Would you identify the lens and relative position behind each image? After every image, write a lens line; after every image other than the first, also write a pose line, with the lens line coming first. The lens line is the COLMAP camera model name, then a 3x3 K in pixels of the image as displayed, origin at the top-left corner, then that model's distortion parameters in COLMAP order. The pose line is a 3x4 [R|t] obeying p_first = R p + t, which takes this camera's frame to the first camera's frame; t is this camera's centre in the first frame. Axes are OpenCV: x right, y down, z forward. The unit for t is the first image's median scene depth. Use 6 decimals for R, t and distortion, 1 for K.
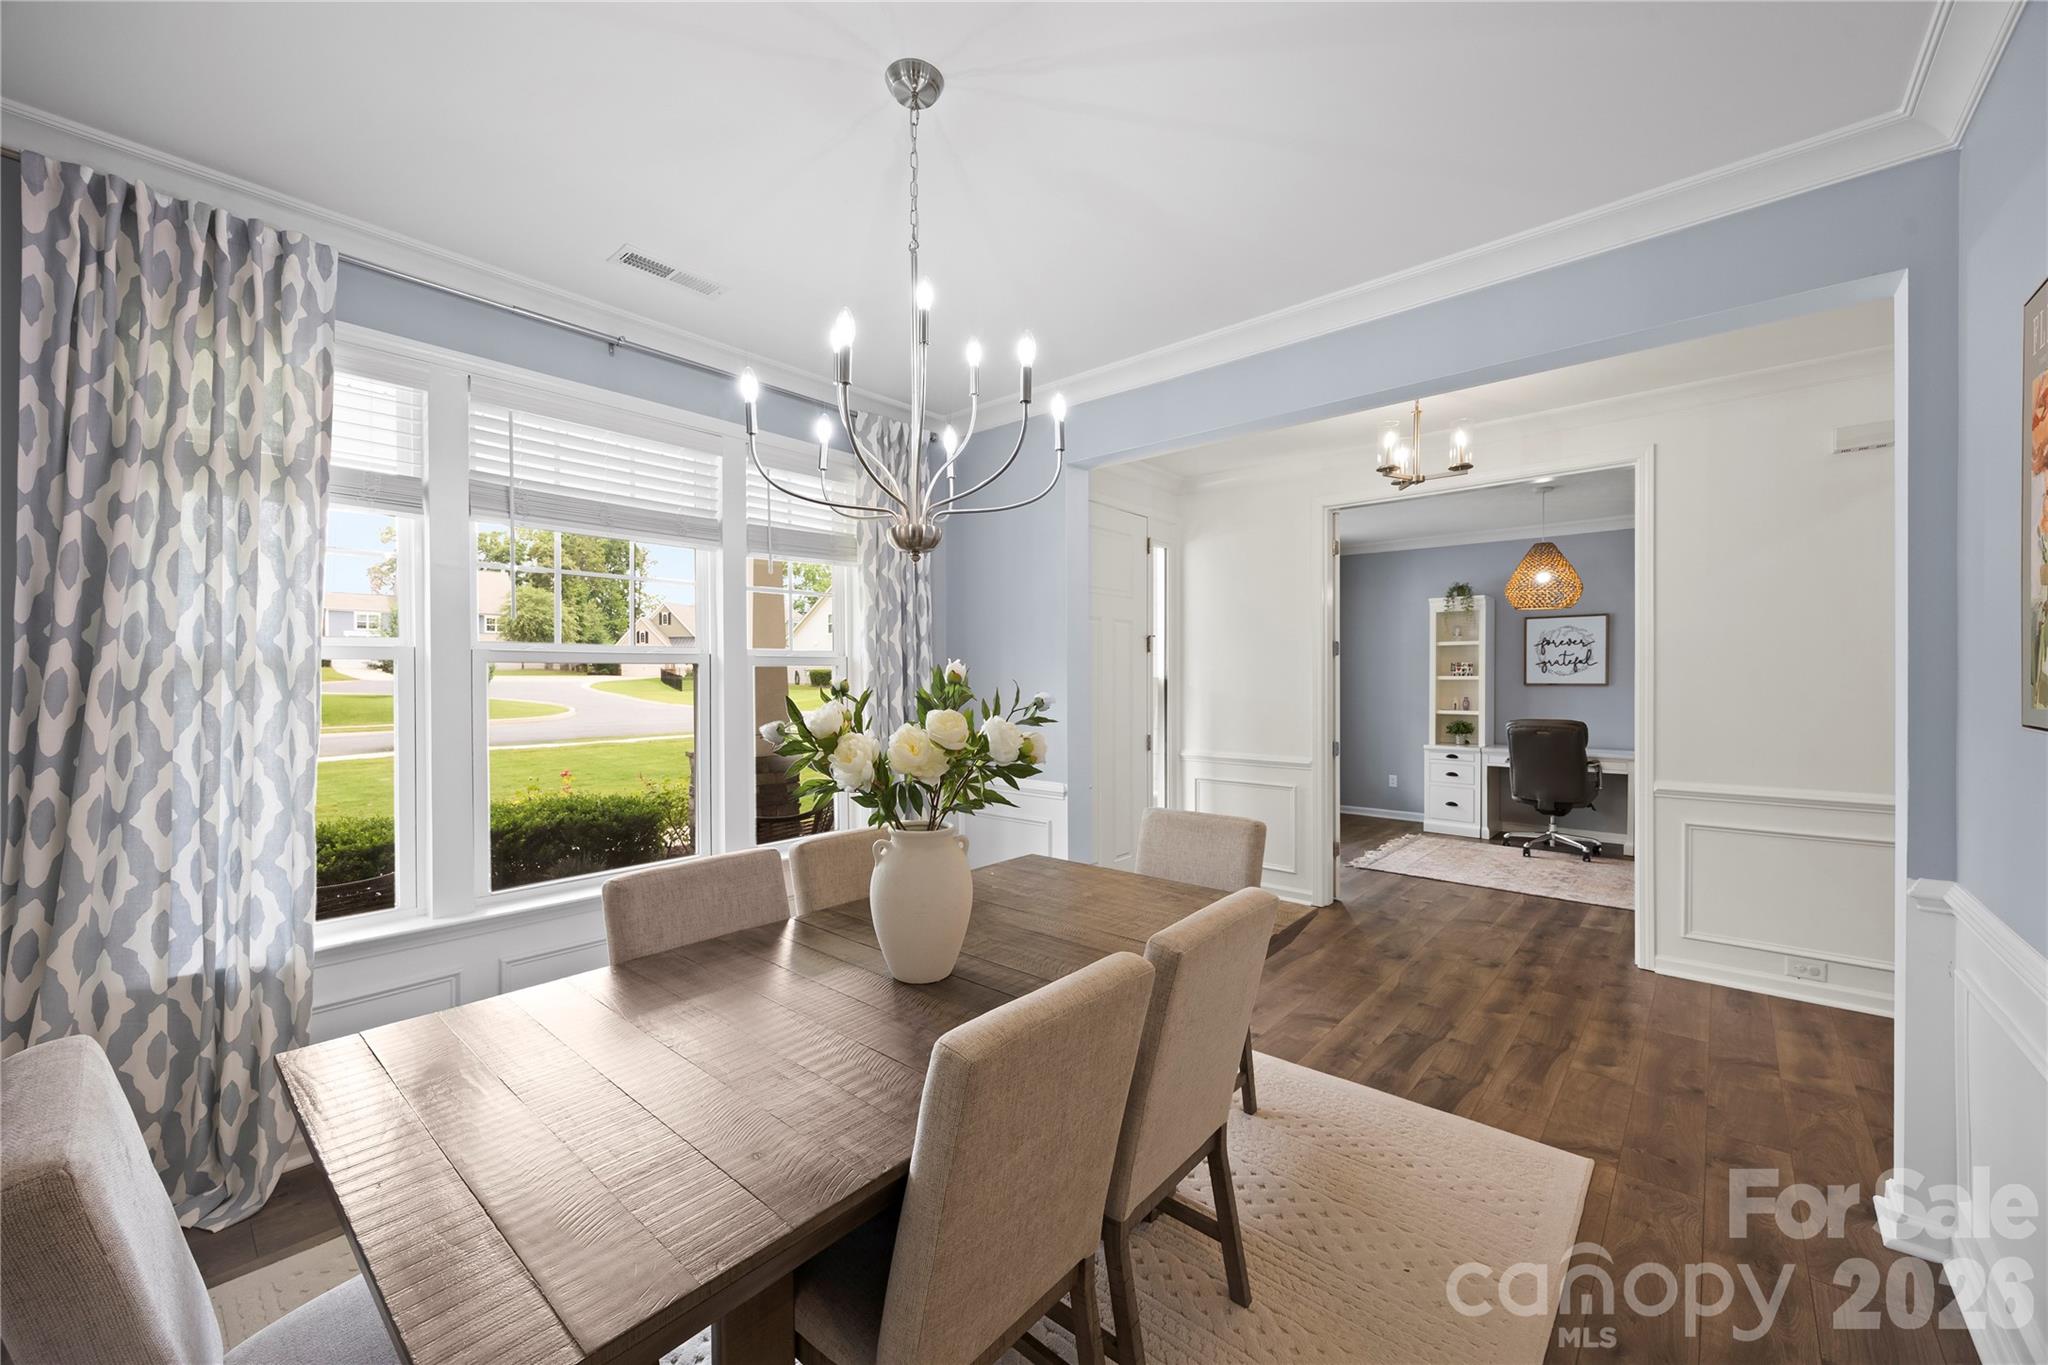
lens RADIAL K [[796.5, 0, 1025.5], [0, 796.5, 688.8], [0, 0, 1]] dist [-0.003013, 0.000861]
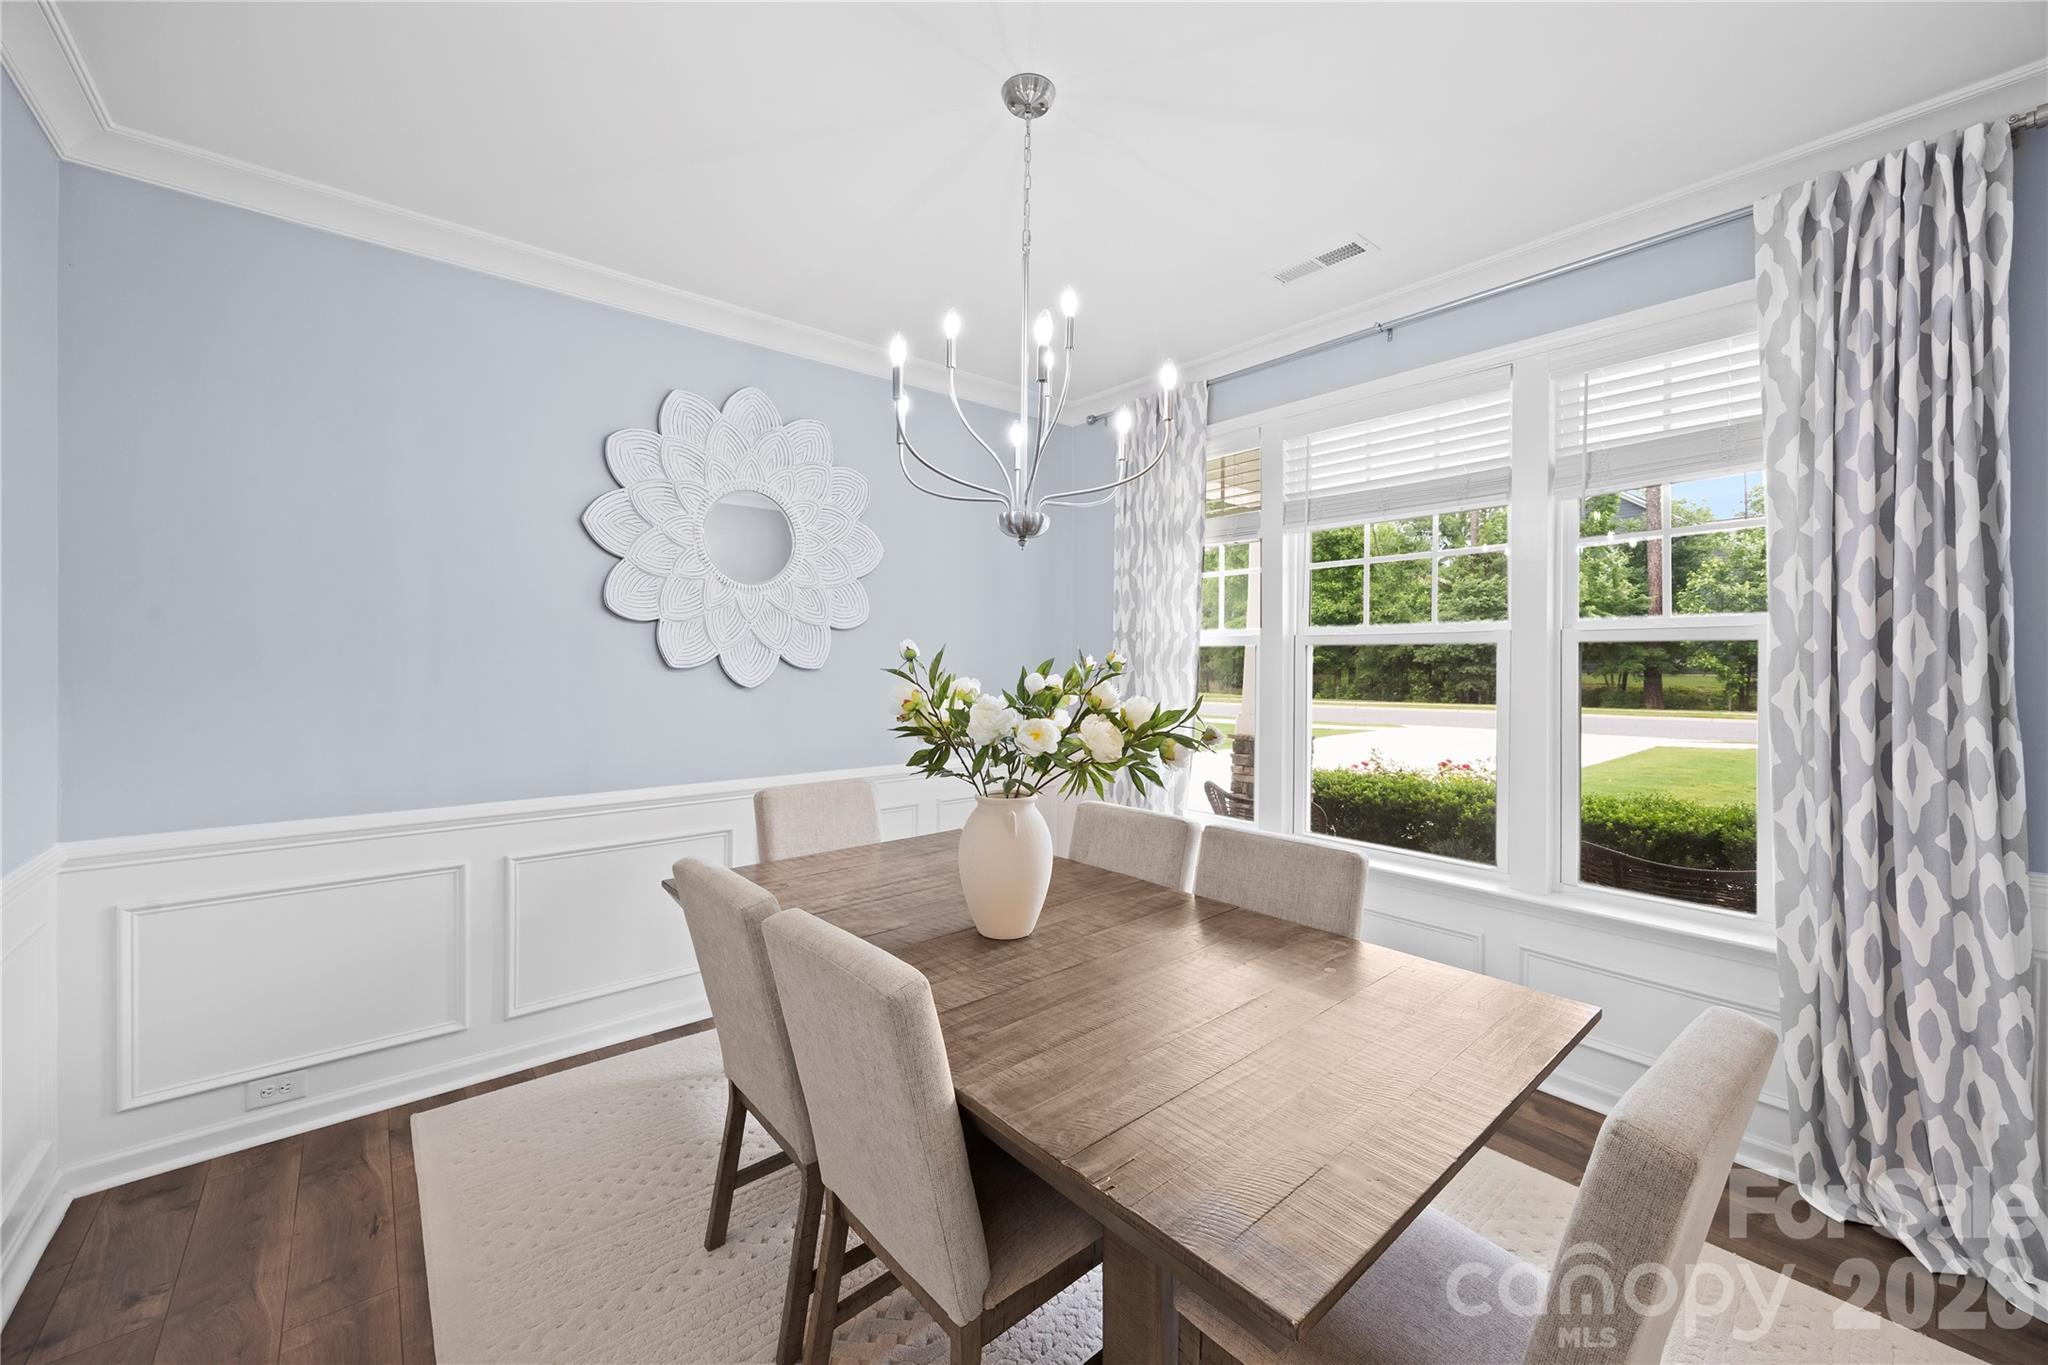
lens RADIAL K [[796.5, 0, 1048.7], [0, 796.5, 653.7], [0, 0, 1]] dist [-0.003013, 0.000861]
pose [[-0.140702, -0.011560, -0.989984, 0.241875], [-0.019236, 0.999775, -0.008940, -0.000468], [0.989865, 0.017785, -0.140893, 0.318631]]
